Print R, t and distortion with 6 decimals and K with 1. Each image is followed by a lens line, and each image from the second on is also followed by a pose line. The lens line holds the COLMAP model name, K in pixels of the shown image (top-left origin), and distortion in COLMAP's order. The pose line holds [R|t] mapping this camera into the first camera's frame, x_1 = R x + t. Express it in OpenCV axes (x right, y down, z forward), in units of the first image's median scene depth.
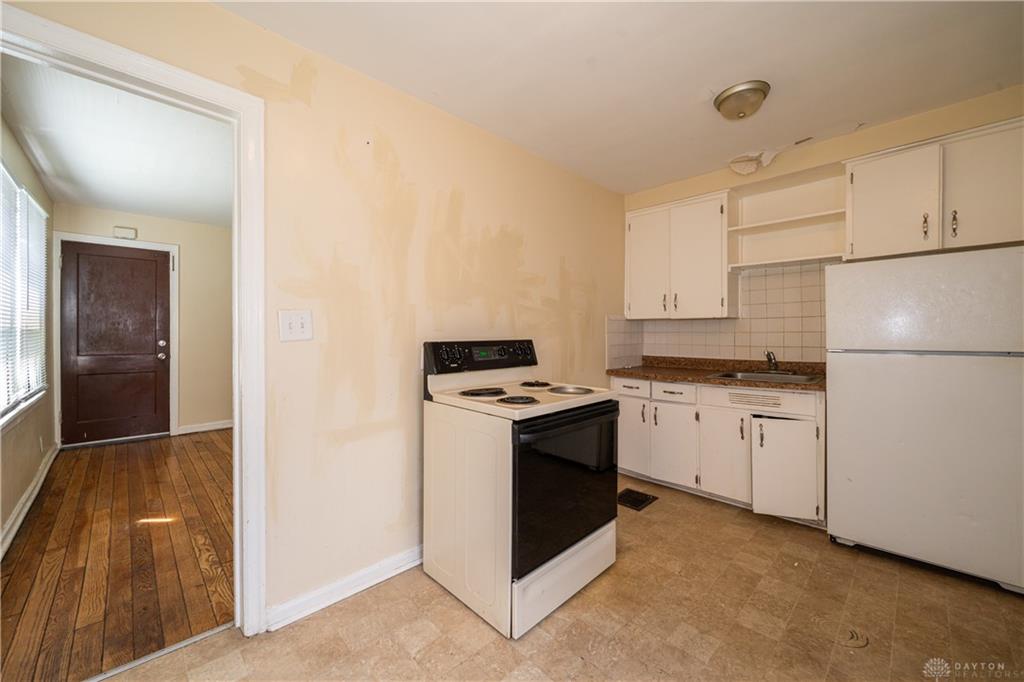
lens RADIAL K [[386.0, 0, 495.7], [0, 386.0, 336.2], [0, 0, 1]] dist [-0.003030, 0.000273]
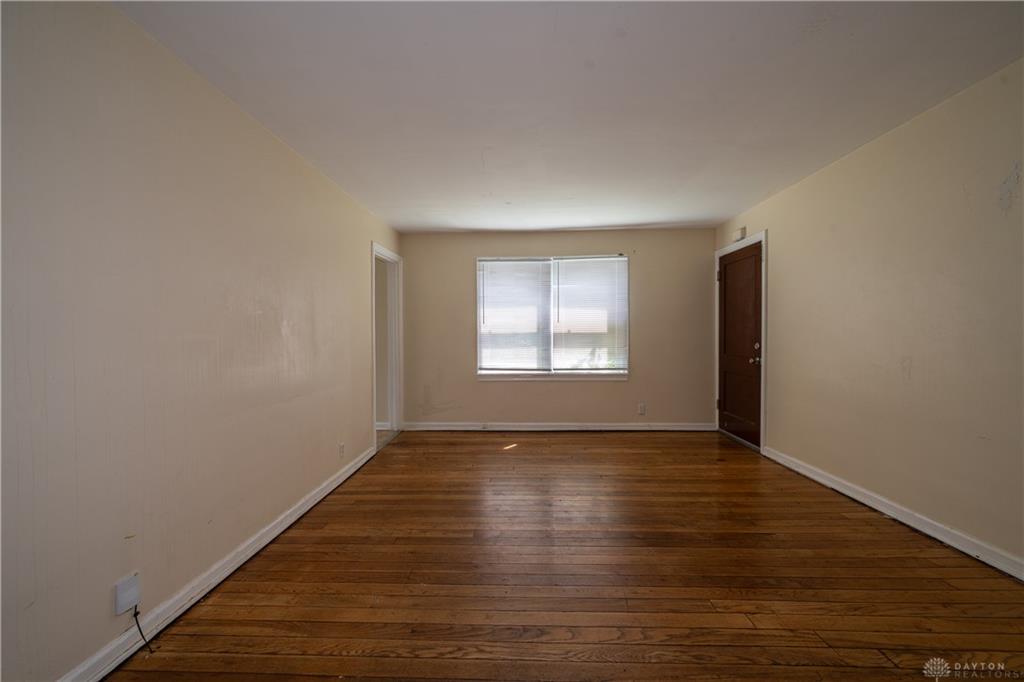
lens RADIAL K [[386.0, 0, 503.1], [0, 386.0, 344.2], [0, 0, 1]] dist [-0.003030, 0.000273]
pose [[-0.710246, 0.020004, -0.703670, 0.187706], [-0.001380, 0.999555, 0.029809, -0.011741], [0.703953, 0.022143, -0.709902, 1.281138]]
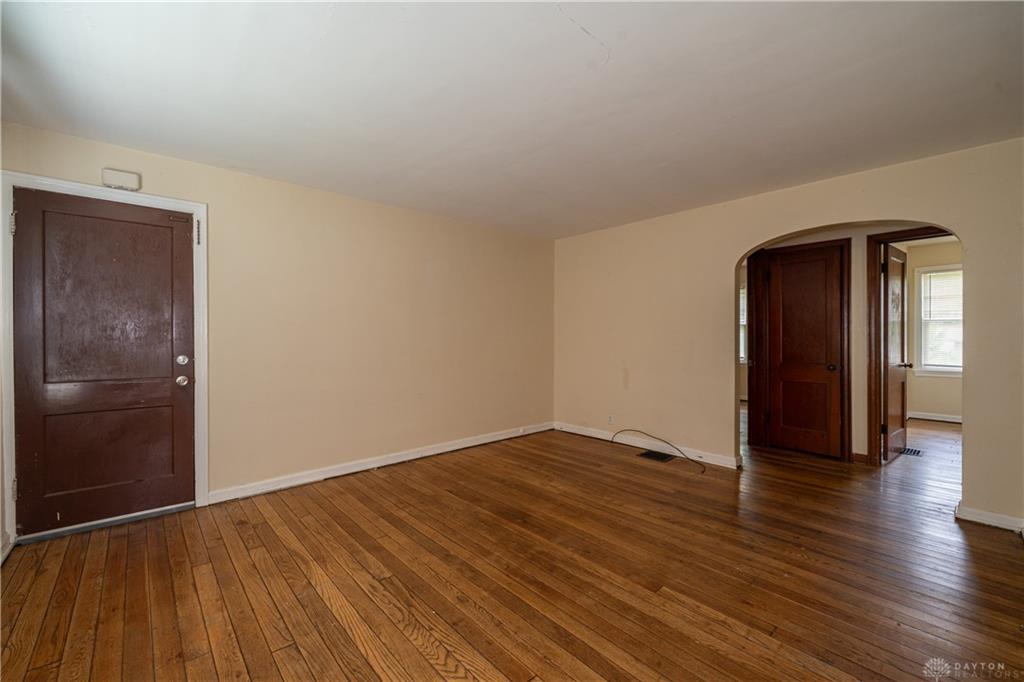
lens RADIAL K [[407.7, 0, 506.3], [0, 407.7, 341.7], [0, 0, 1]] dist [-0.000689, 0.000341]
pose [[0.999561, -0.008256, -0.028448, -0.338399], [0.008230, 0.999966, -0.001029, -0.006441], [0.028455, 0.000795, 0.999595, 0.372708]]
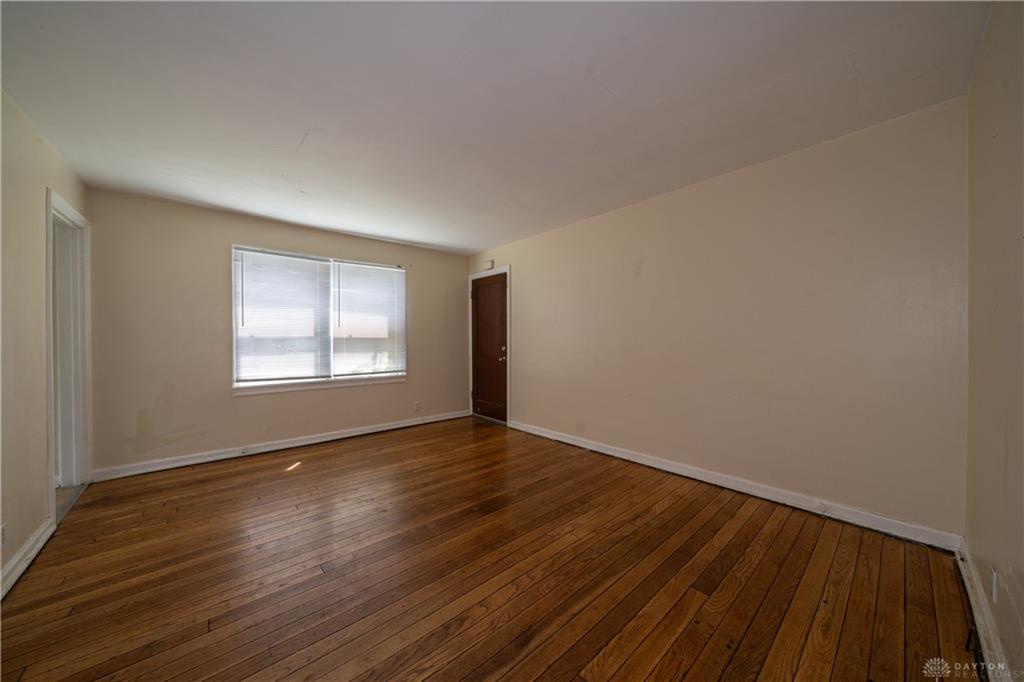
lens RADIAL K [[352.1, 0, 509.3], [0, 352.1, 341.8], [0, 0, 1]] dist [-0.004677, 0.000203]
pose [[-0.027686, 0.004682, -0.999606, 0.260889], [-0.008575, 0.999951, 0.004921, -0.008103], [0.999580, 0.008708, -0.027645, 1.101484]]
